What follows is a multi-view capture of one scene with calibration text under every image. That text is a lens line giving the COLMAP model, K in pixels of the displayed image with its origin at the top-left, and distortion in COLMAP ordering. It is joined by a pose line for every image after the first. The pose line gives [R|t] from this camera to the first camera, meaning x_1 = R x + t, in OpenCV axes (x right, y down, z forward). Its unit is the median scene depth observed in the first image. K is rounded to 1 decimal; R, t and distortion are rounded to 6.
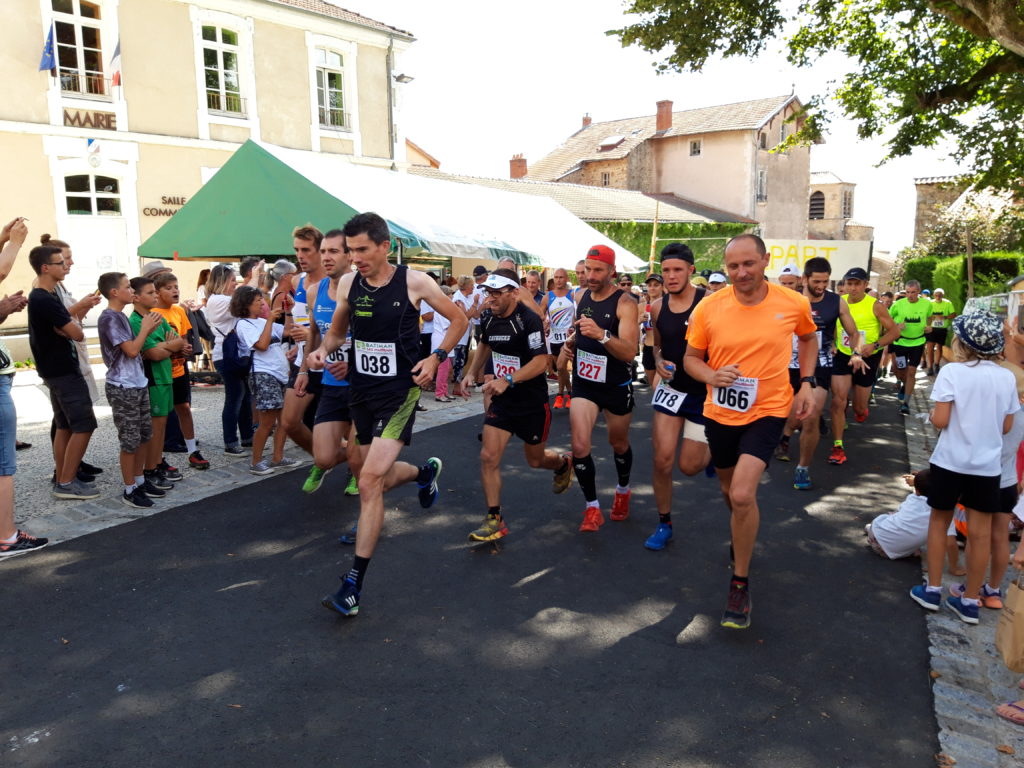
lens RADIAL K [[853.9, 0, 512.0], [0, 853.9, 384.0], [0, 0, 1]] dist [0.001861, -0.001659]
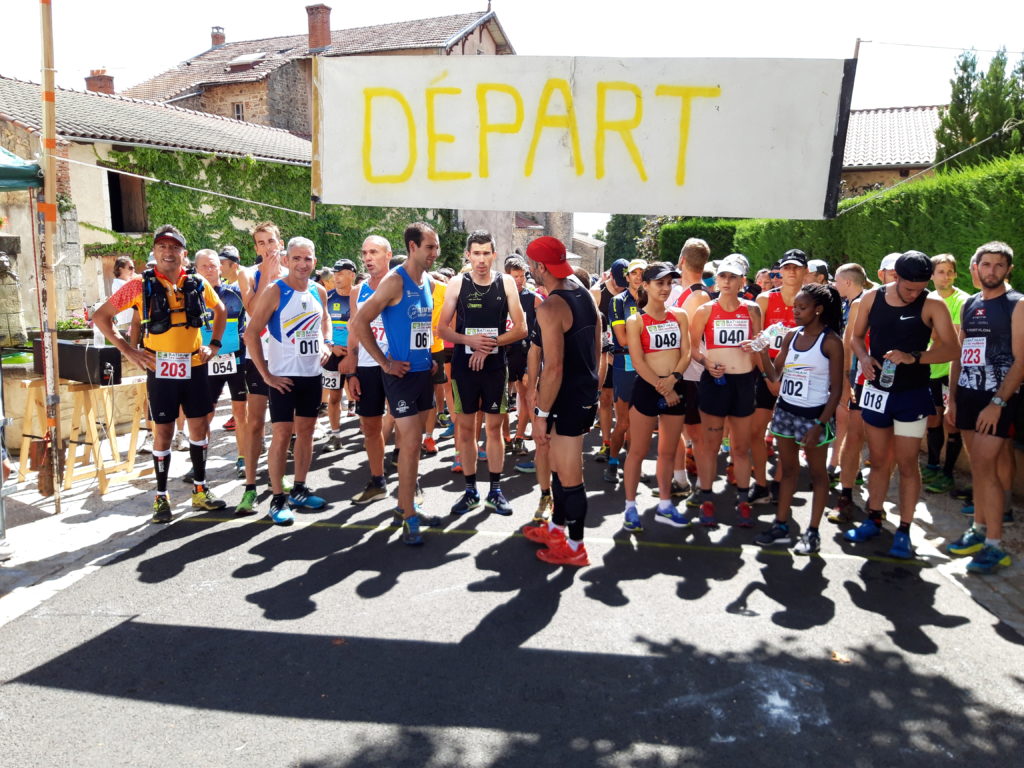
lens RADIAL K [[853.9, 0, 512.0], [0, 853.9, 384.0], [0, 0, 1]] dist [0.001861, -0.001659]
pose [[0.943137, -0.047801, 0.328949, 0.082307], [0.042053, 0.998813, 0.024569, -0.028128], [-0.329733, -0.009338, 0.944028, 0.275824]]
